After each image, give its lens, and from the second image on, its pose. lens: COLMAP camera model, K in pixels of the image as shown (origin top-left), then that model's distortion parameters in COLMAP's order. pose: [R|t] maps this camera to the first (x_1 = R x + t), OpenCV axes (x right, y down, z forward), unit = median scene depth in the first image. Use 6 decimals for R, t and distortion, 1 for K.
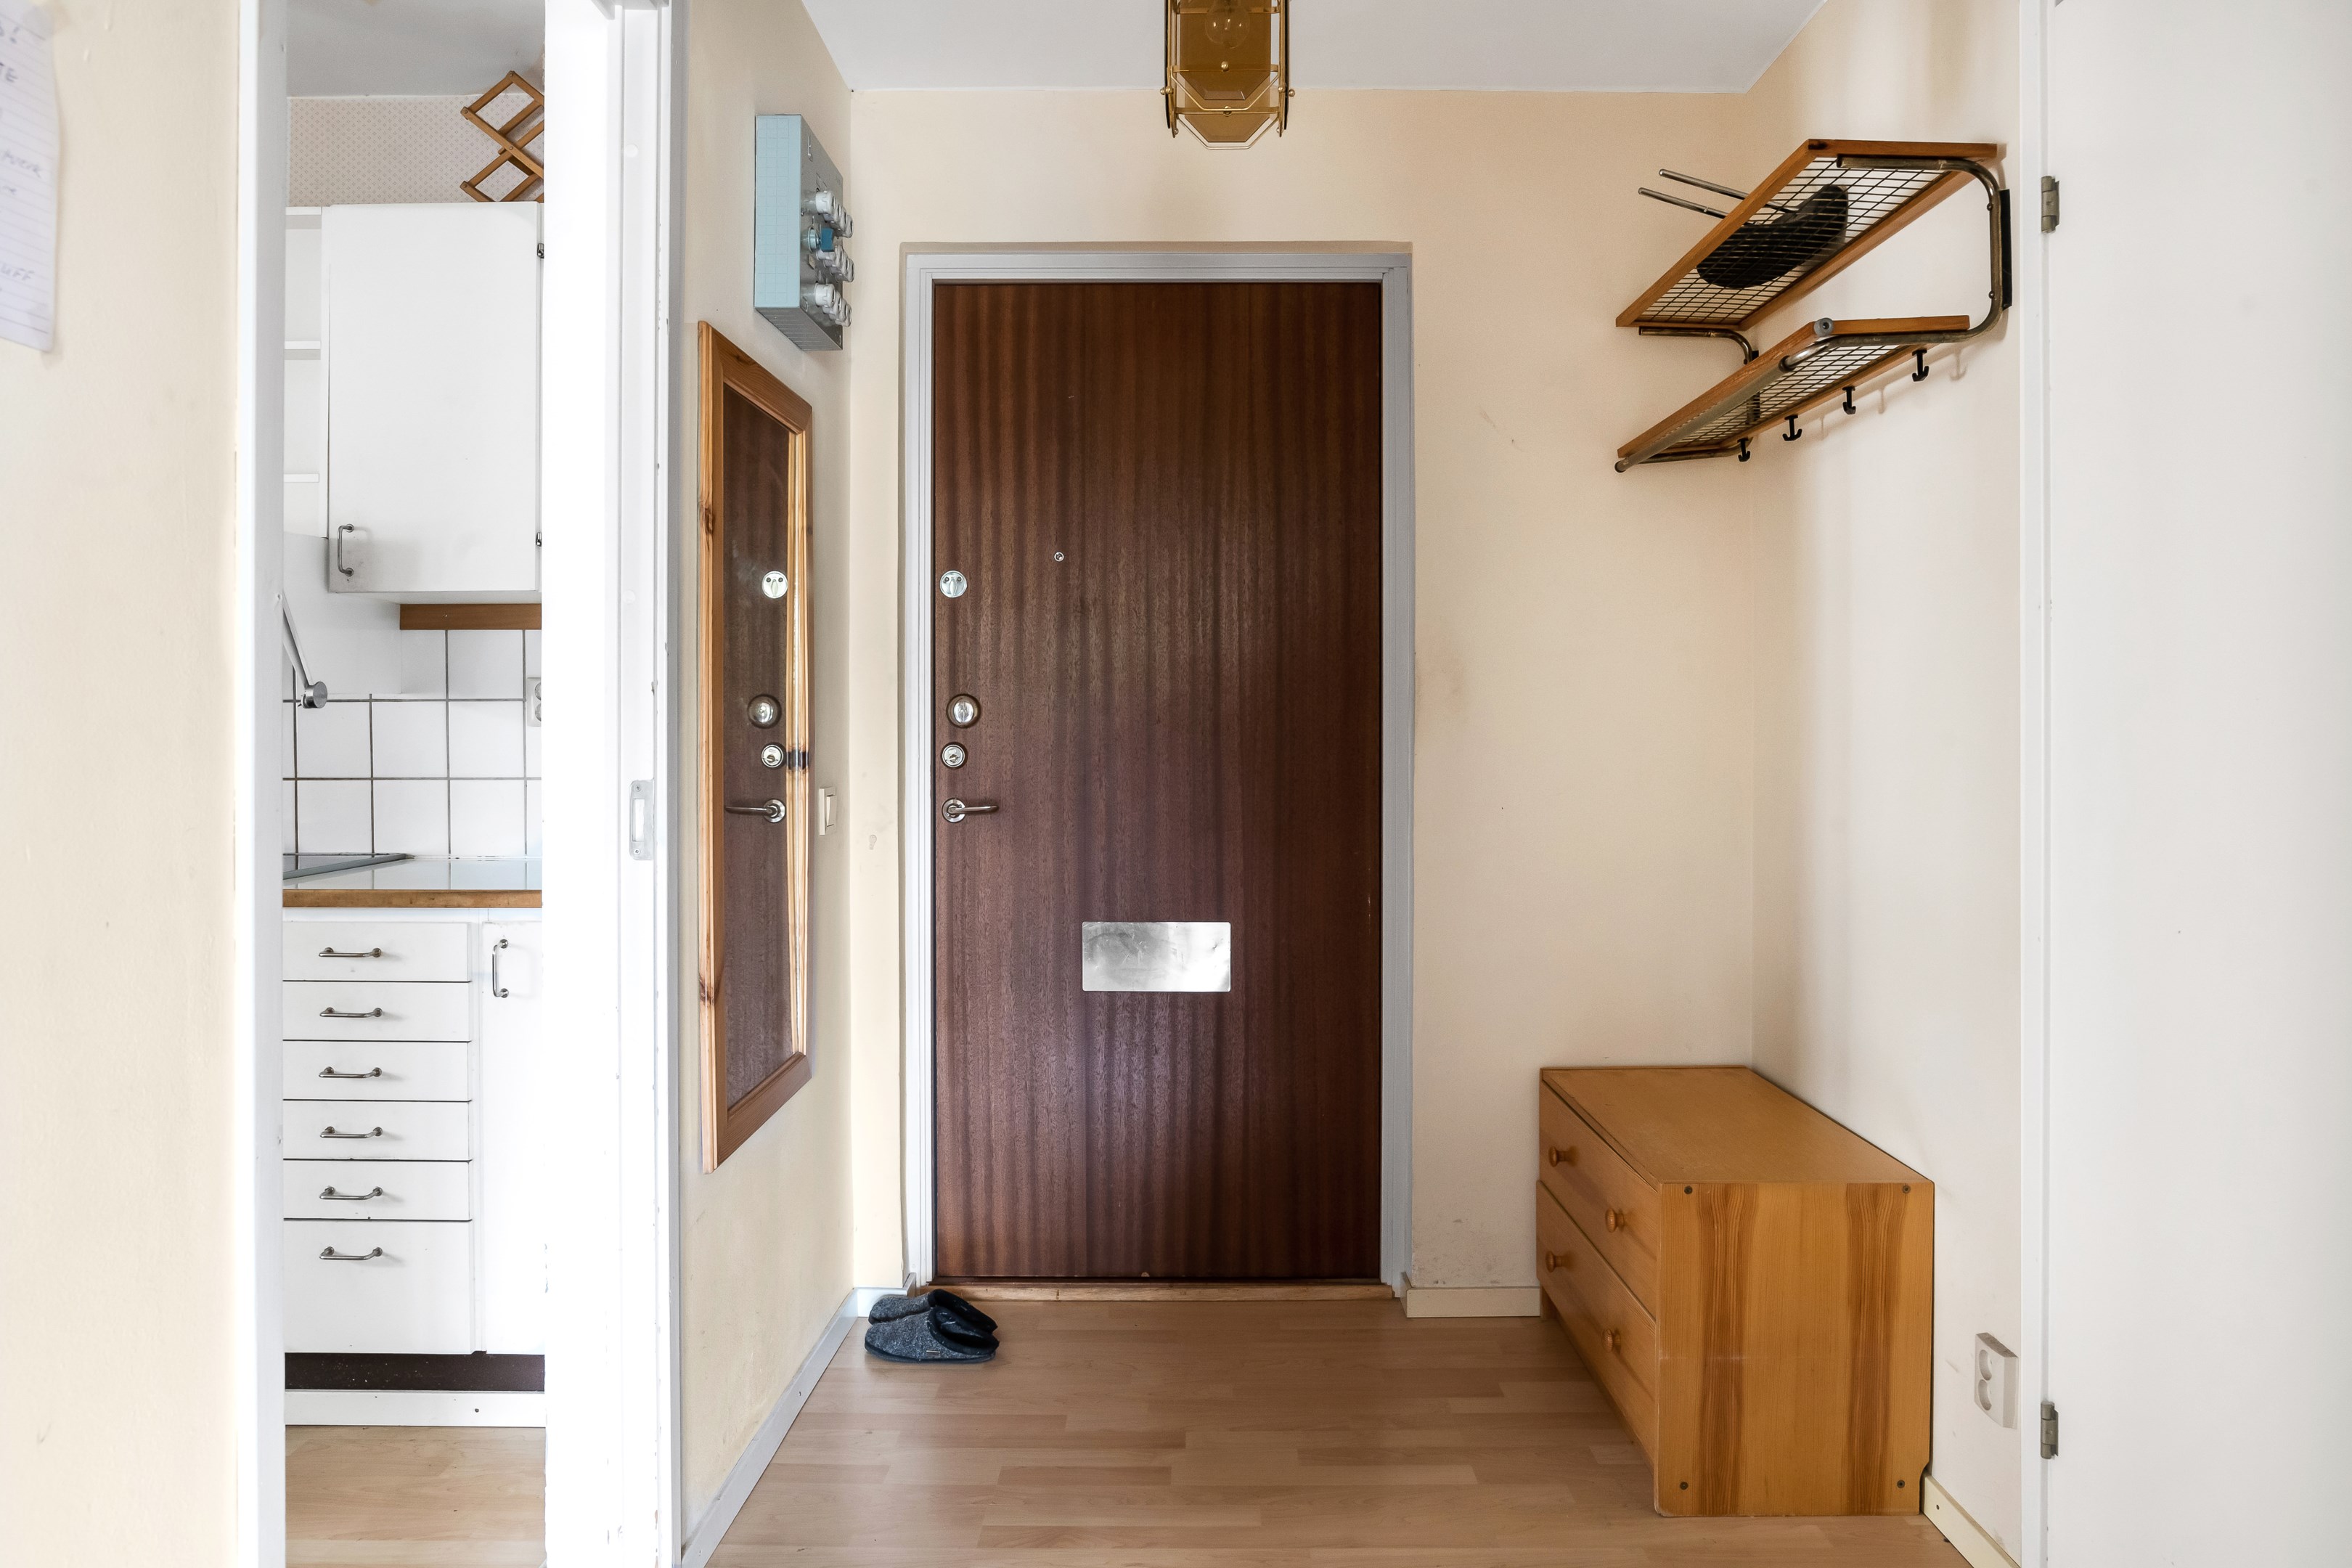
lens RADIAL K [[1694.8, 0, 1179.5], [0, 1694.8, 771.1], [0, 0, 1]] dist [0.000863, 0.000043]
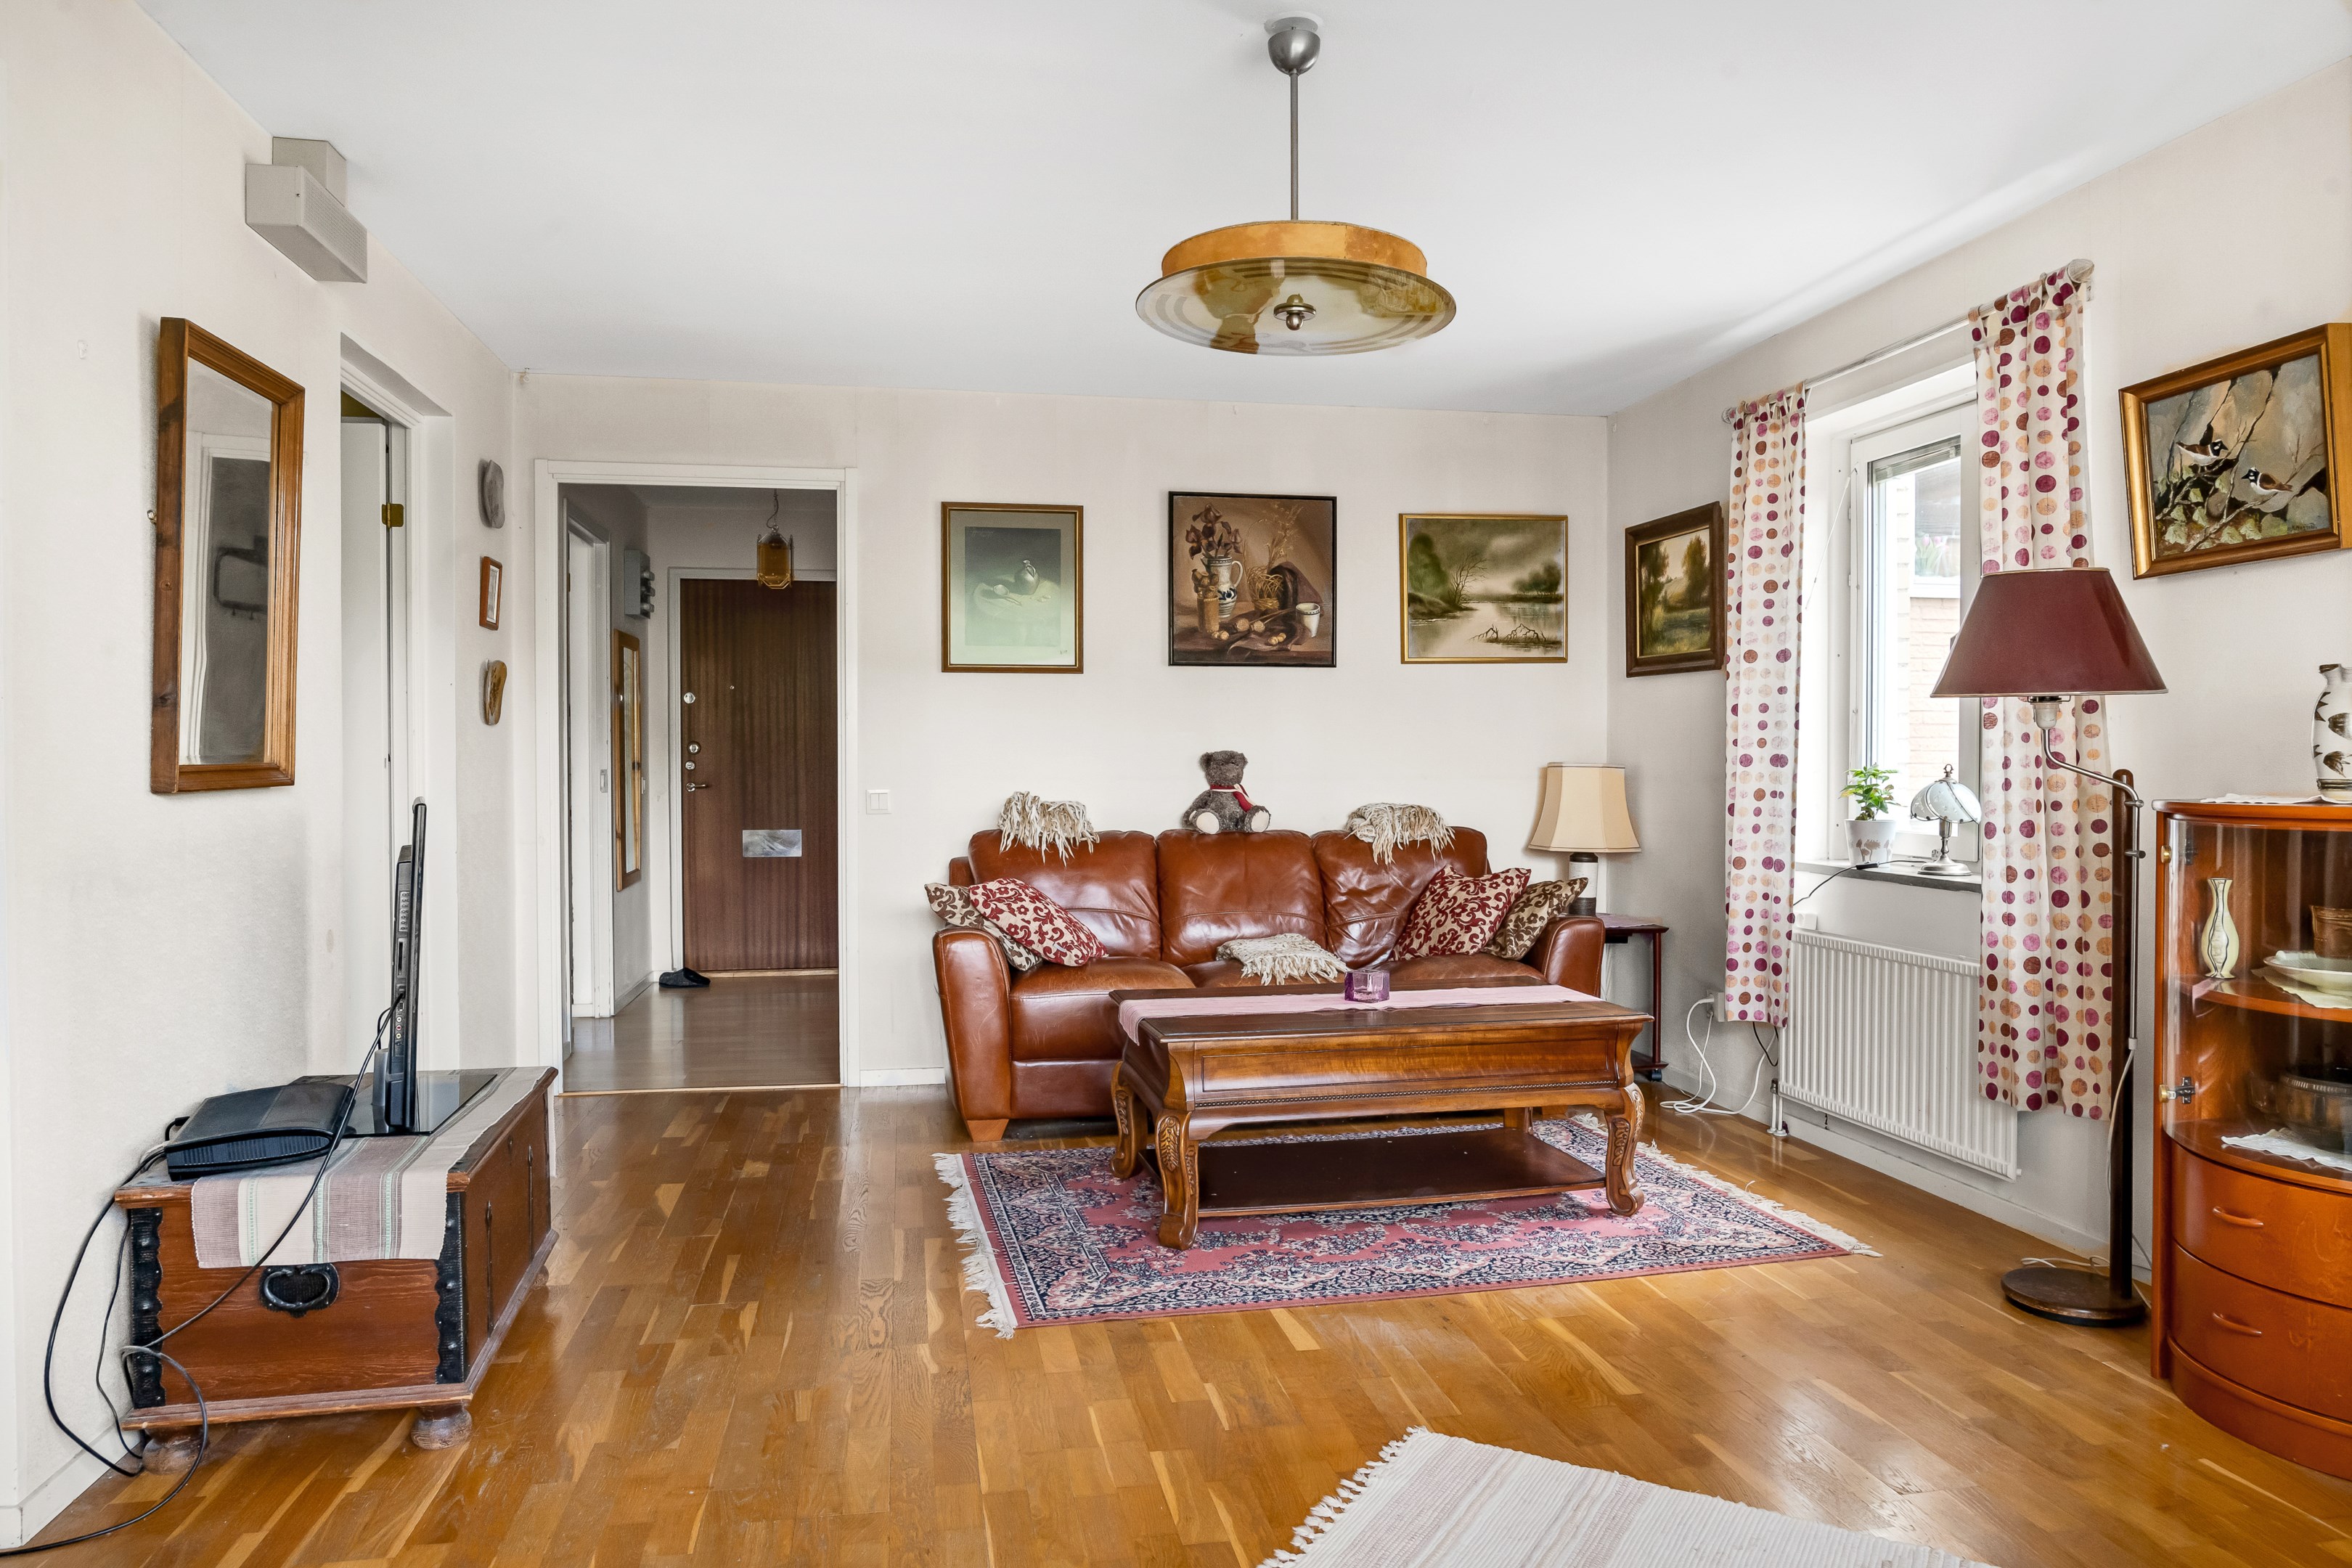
lens RADIAL K [[1588.3, 0, 1185.8], [0, 1588.3, 780.5], [0, 0, 1]] dist [-0.000673, 0.000264]
pose [[0.981695, -0.007410, 0.190315, 0.145737], [0.009101, 0.999926, -0.008013, 0.039398], [-0.190242, 0.009598, 0.981690, -1.503399]]
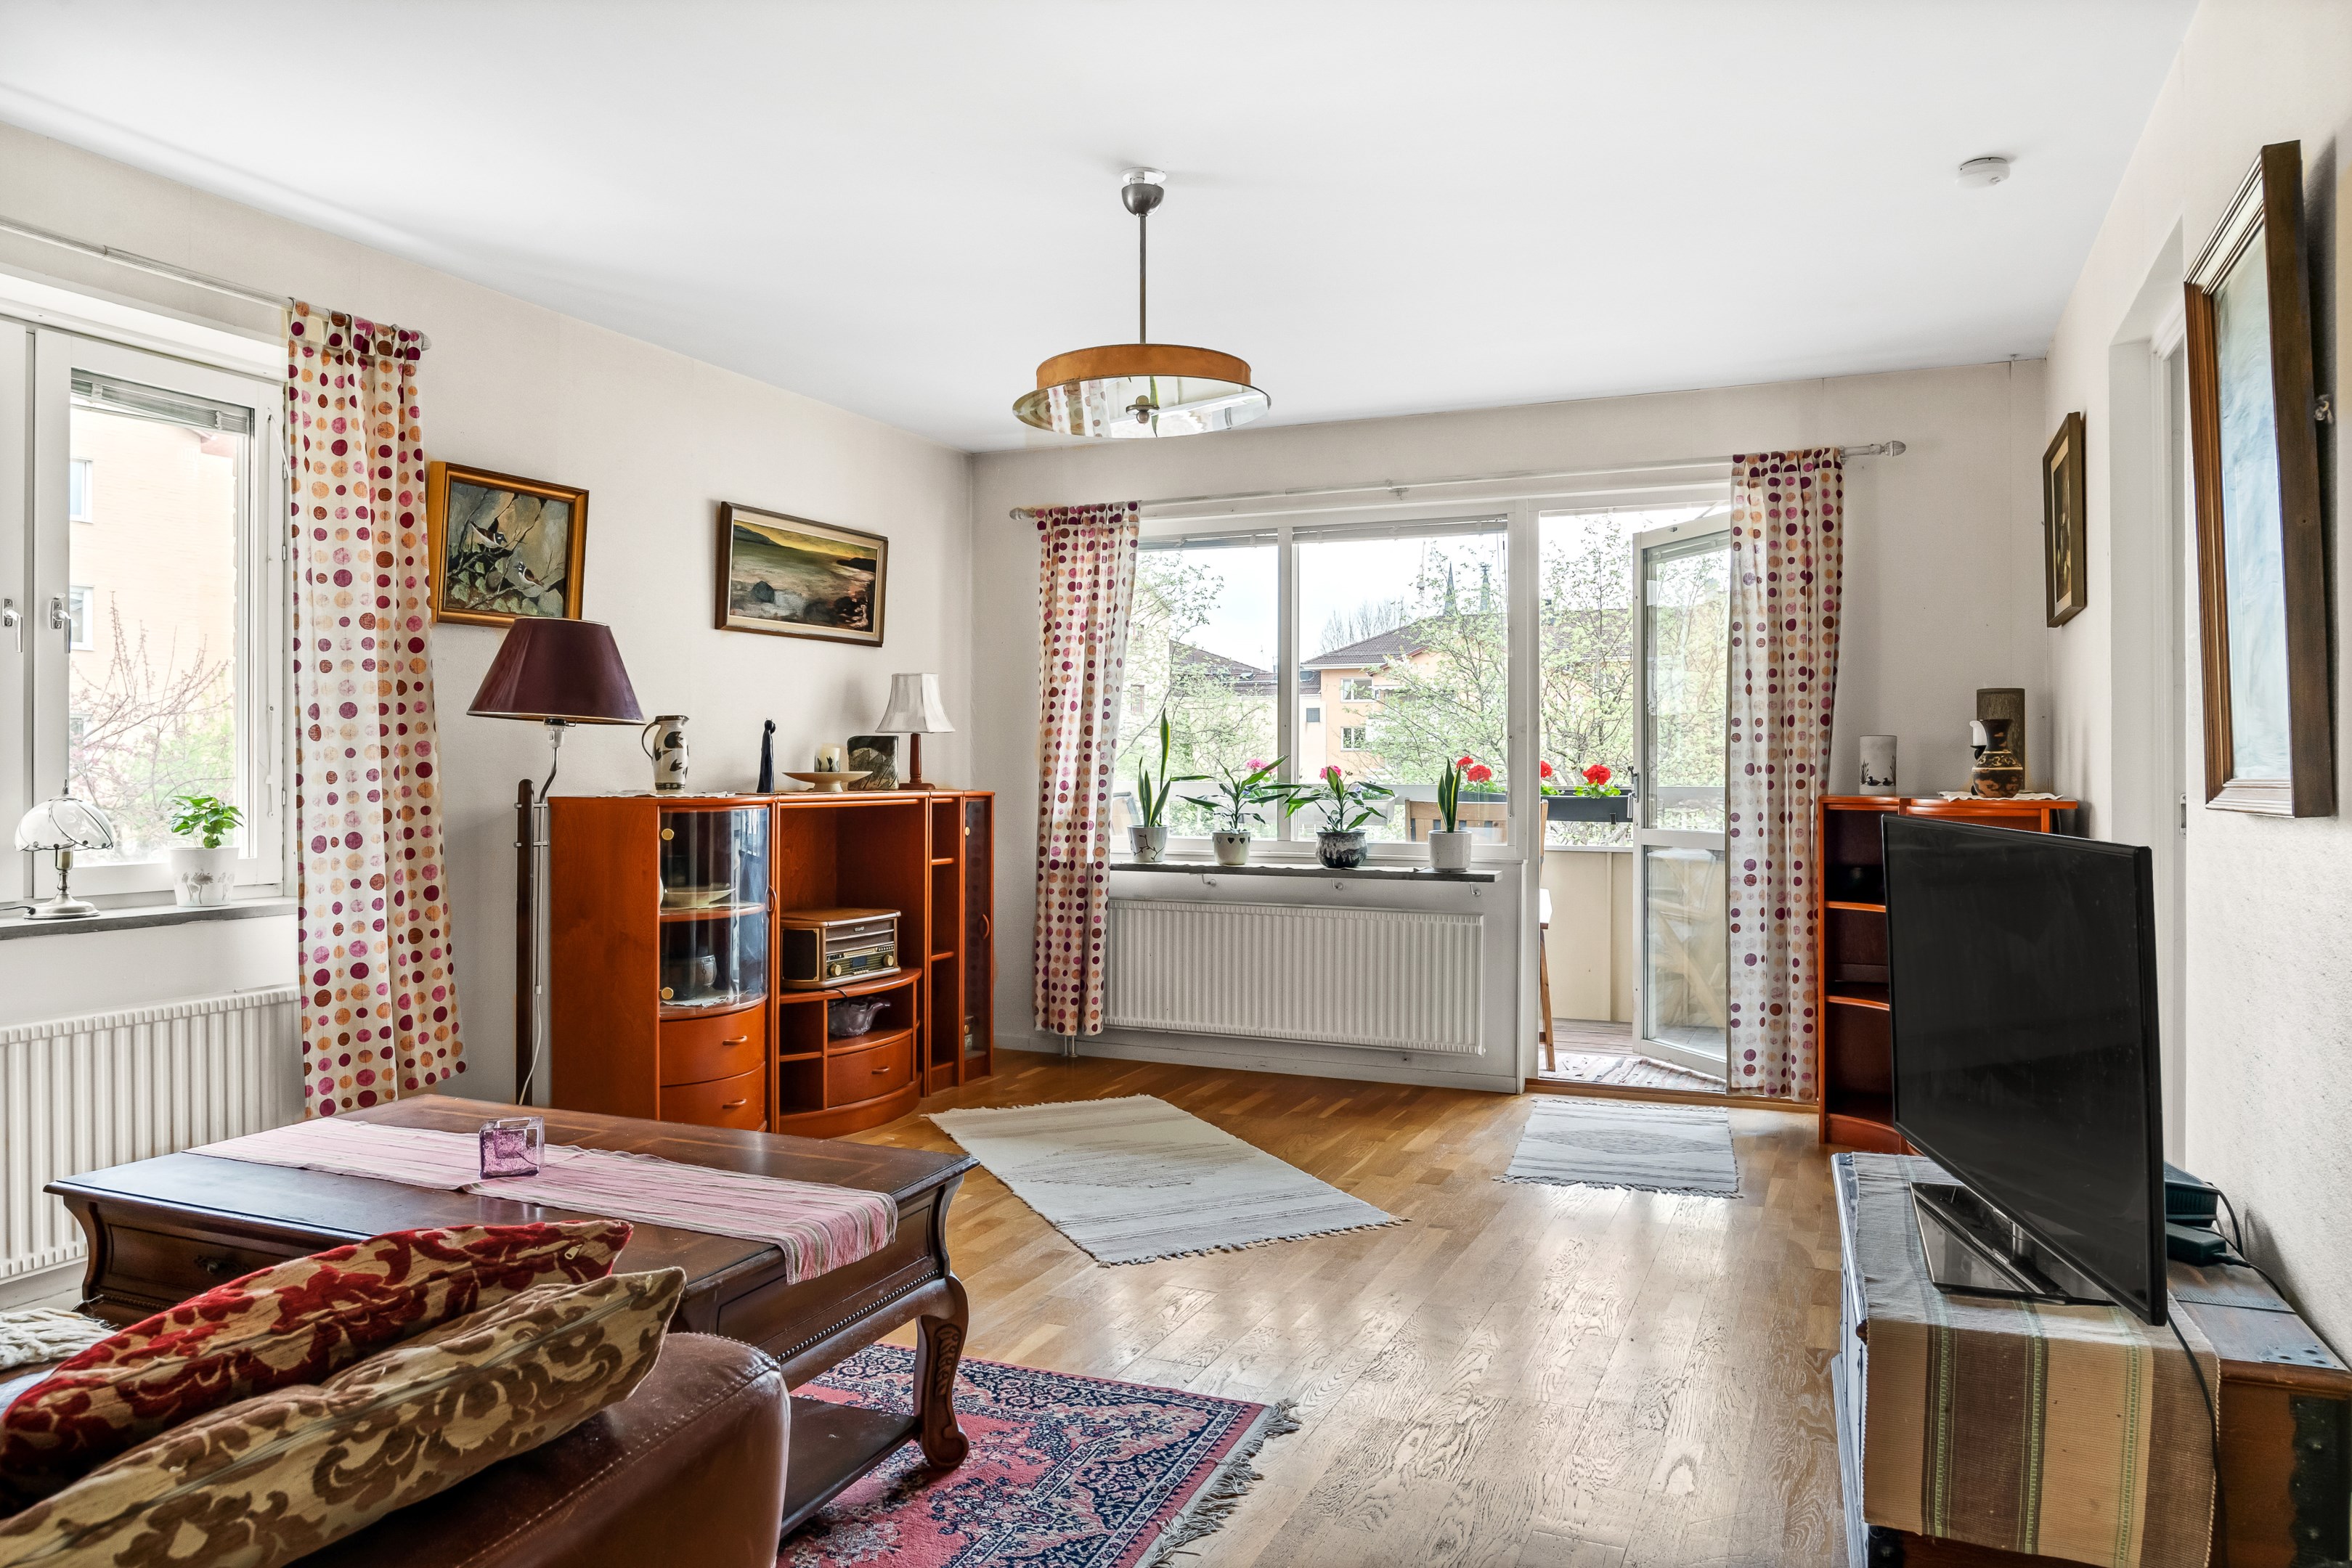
lens RADIAL K [[1588.0, 0, 1189.5], [0, 1588.0, 787.8], [0, 0, 1]] dist [-0.000673, 0.000264]
pose [[-0.924062, -0.000076, 0.382241, -0.348575], [0.012235, 0.999482, 0.029776, -0.038754], [-0.382046, 0.032192, -0.923583, 2.760210]]
